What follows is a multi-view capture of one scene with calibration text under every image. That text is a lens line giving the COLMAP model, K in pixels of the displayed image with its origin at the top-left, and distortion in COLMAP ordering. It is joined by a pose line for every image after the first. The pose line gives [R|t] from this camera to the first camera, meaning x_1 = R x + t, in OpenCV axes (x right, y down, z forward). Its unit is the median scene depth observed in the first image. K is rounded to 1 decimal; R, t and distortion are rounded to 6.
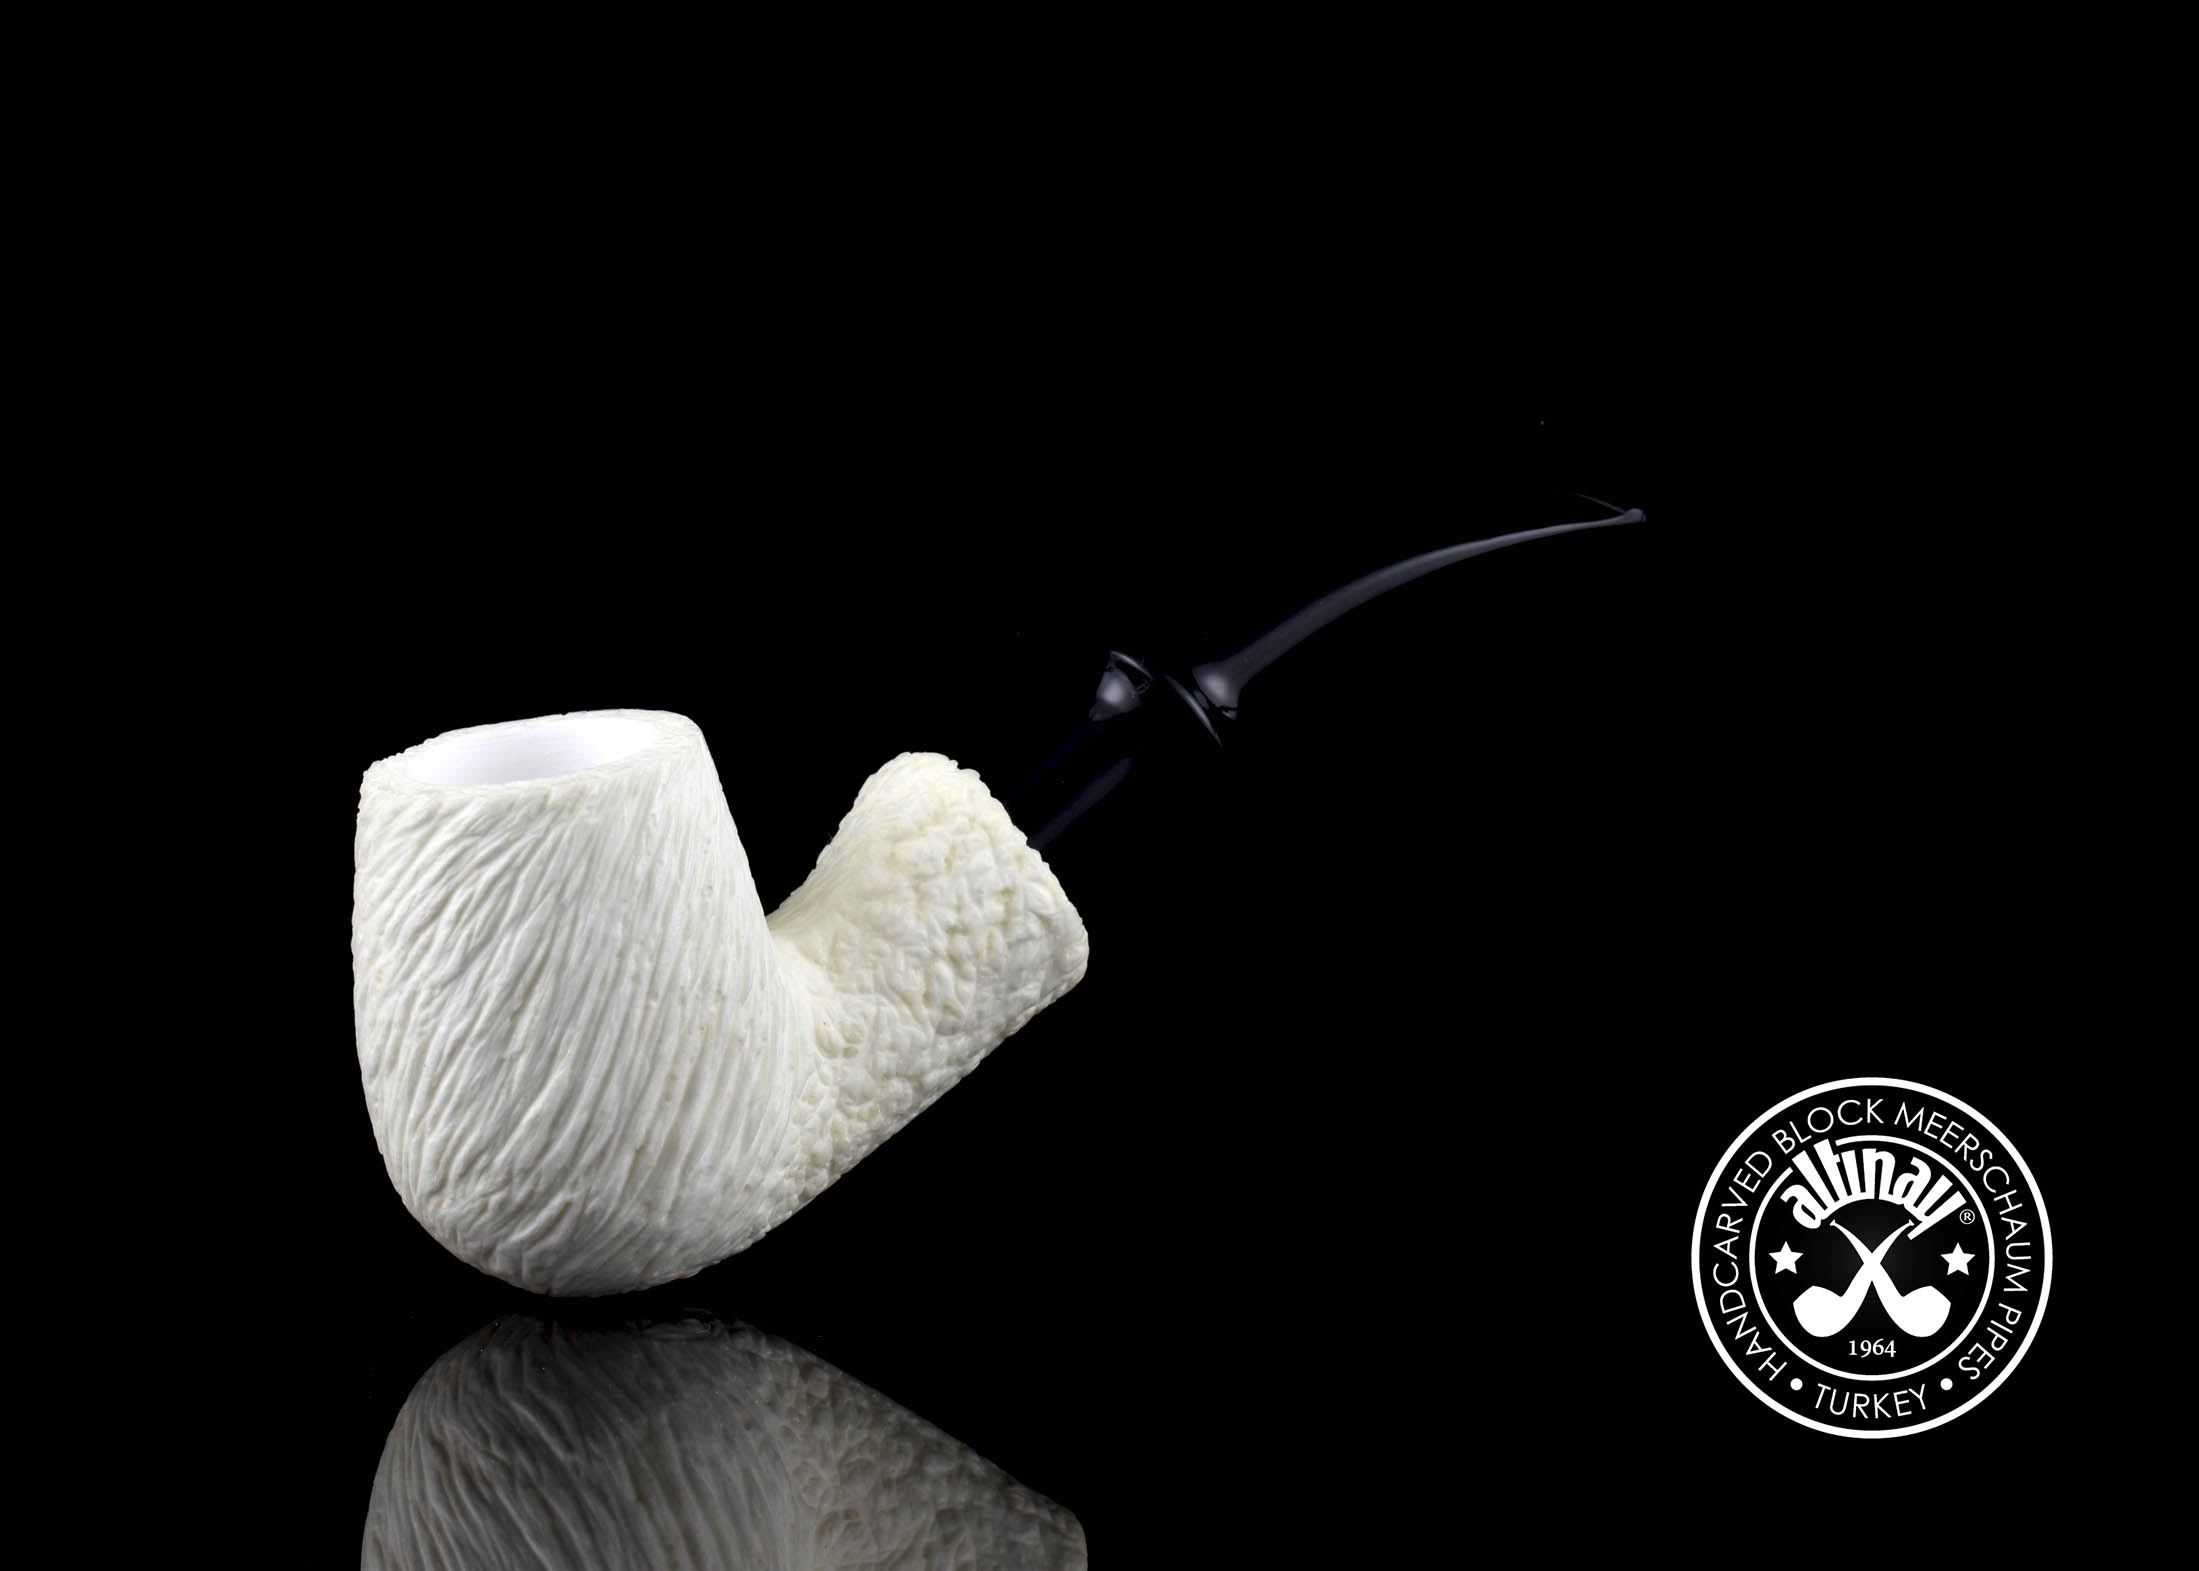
lens RADIAL K [[4734.7, 0, 1099.5], [0, 4734.7, 785.5], [0, 0, 1]] dist [-0.005278, 0.027713]
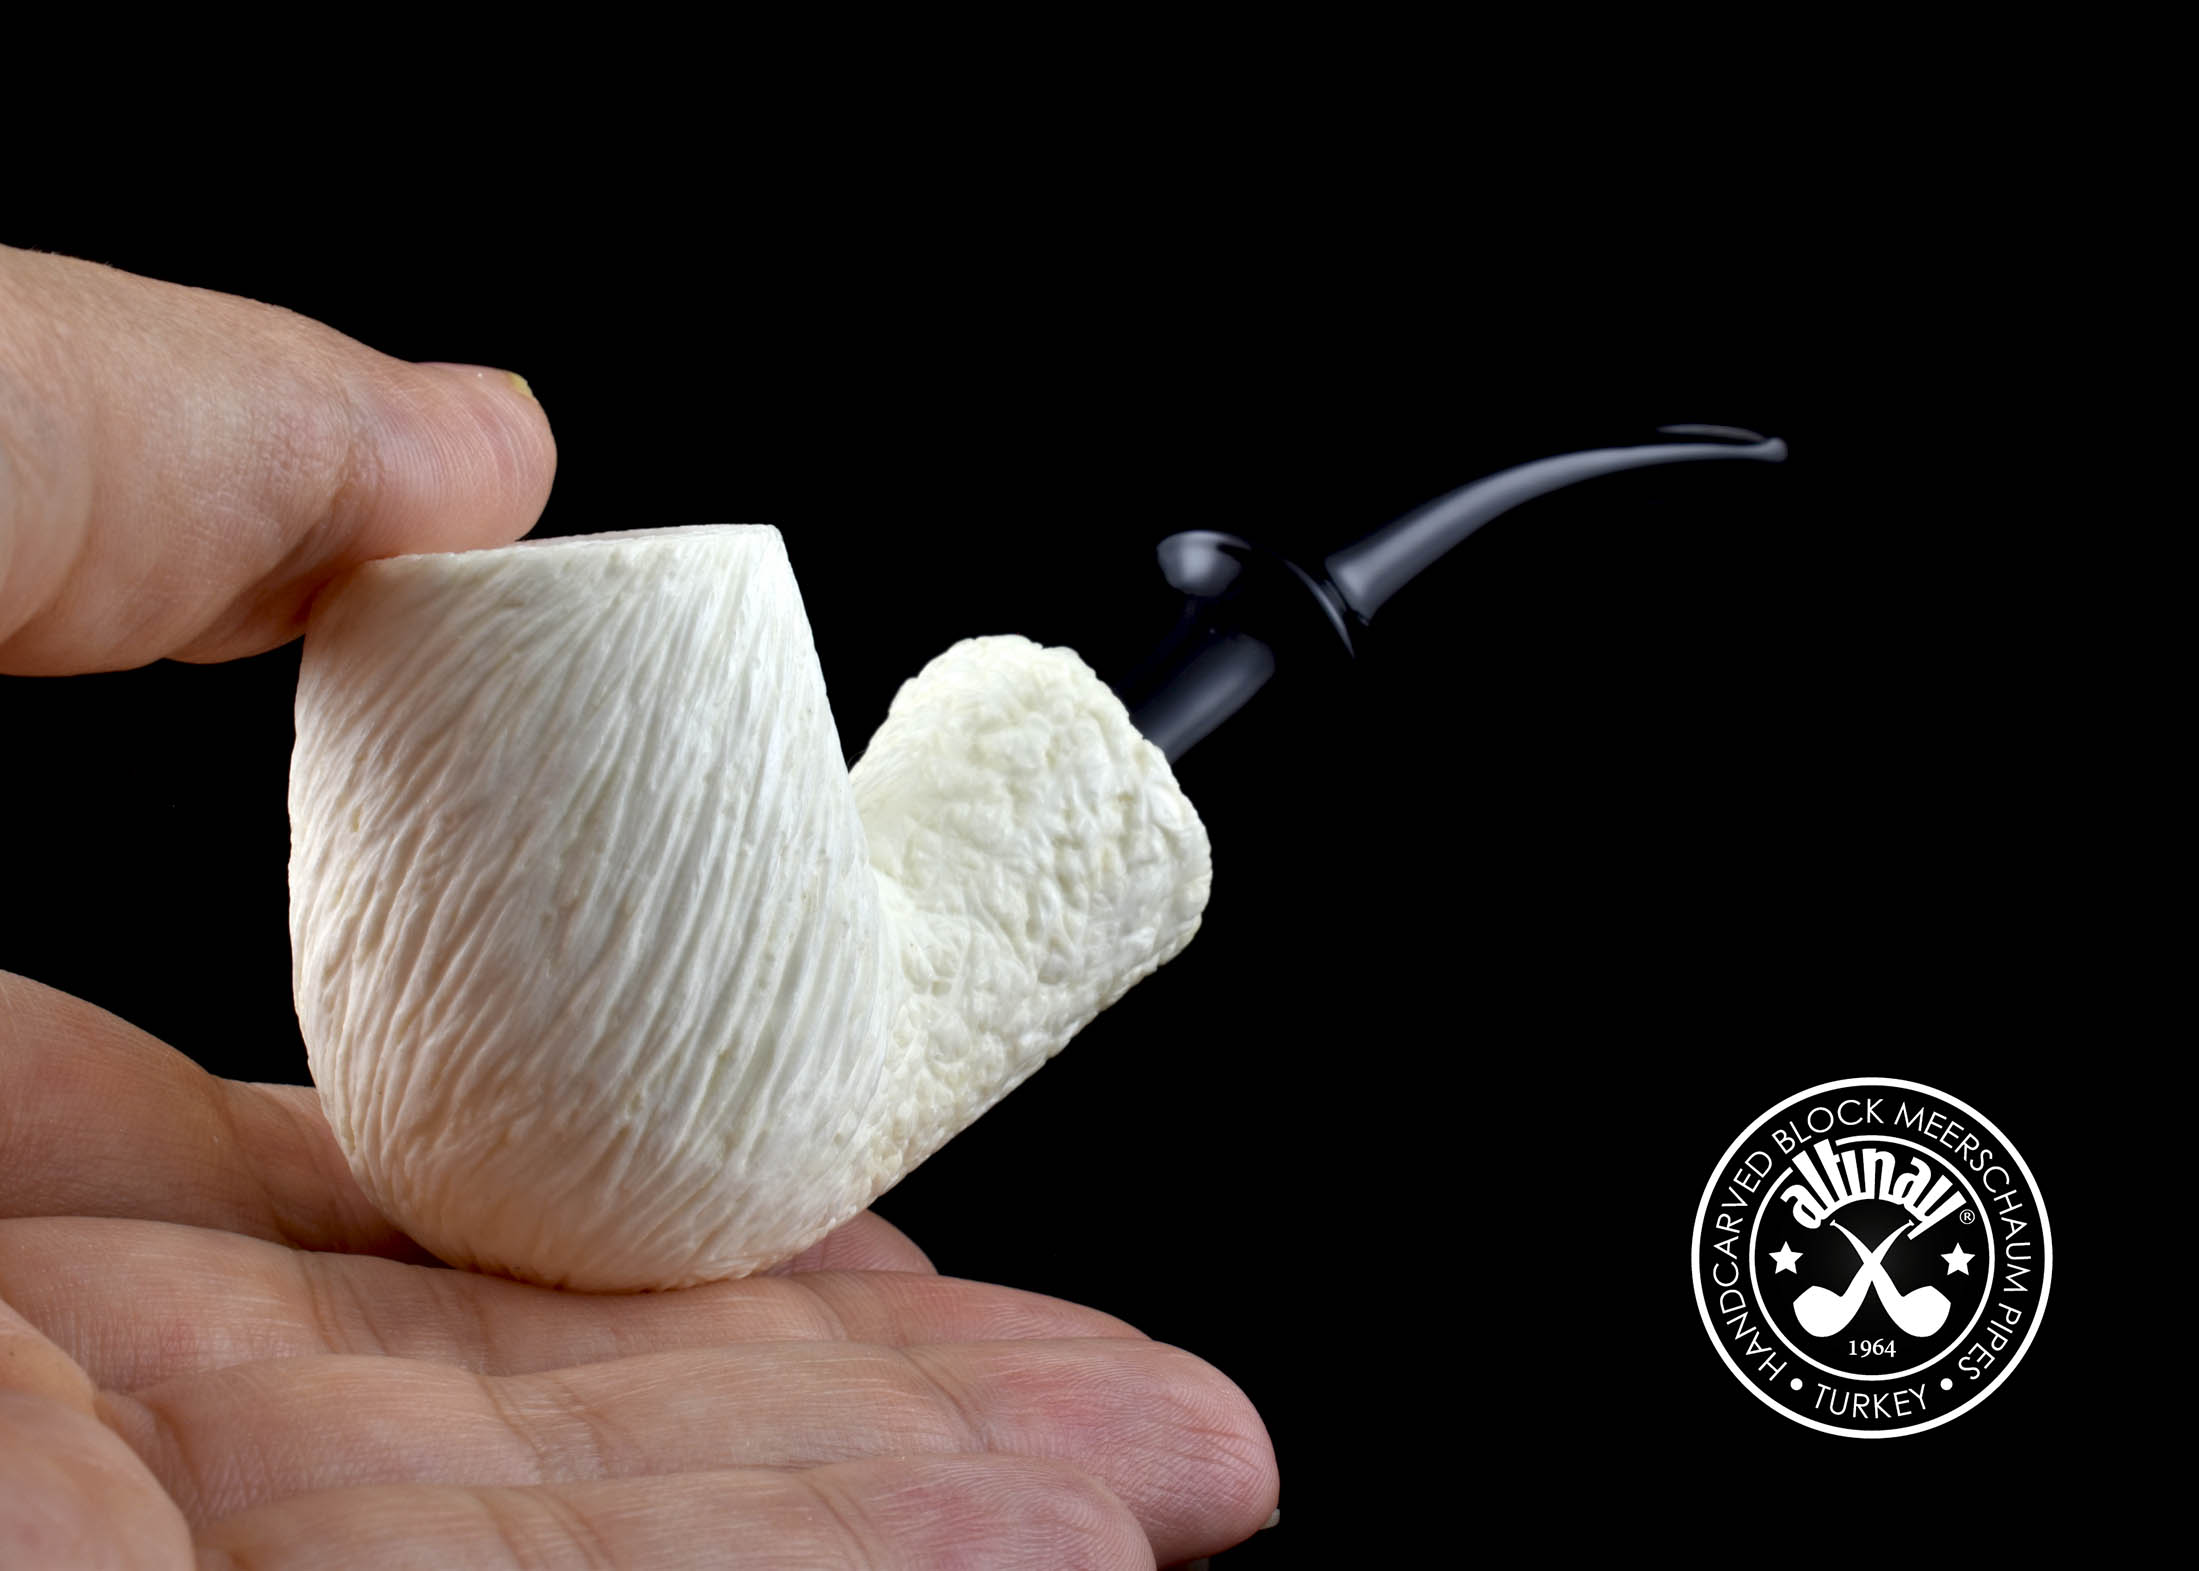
lens RADIAL K [[4734.7, 0, 1099.5], [0, 4734.7, 785.5], [0, 0, 1]] dist [-0.005278, 0.027713]
pose [[0.987601, 0.015983, 0.156170, -0.144729], [0.006981, 0.989348, -0.145402, 0.133136], [-0.156831, 0.144690, 0.976969, 0.260501]]
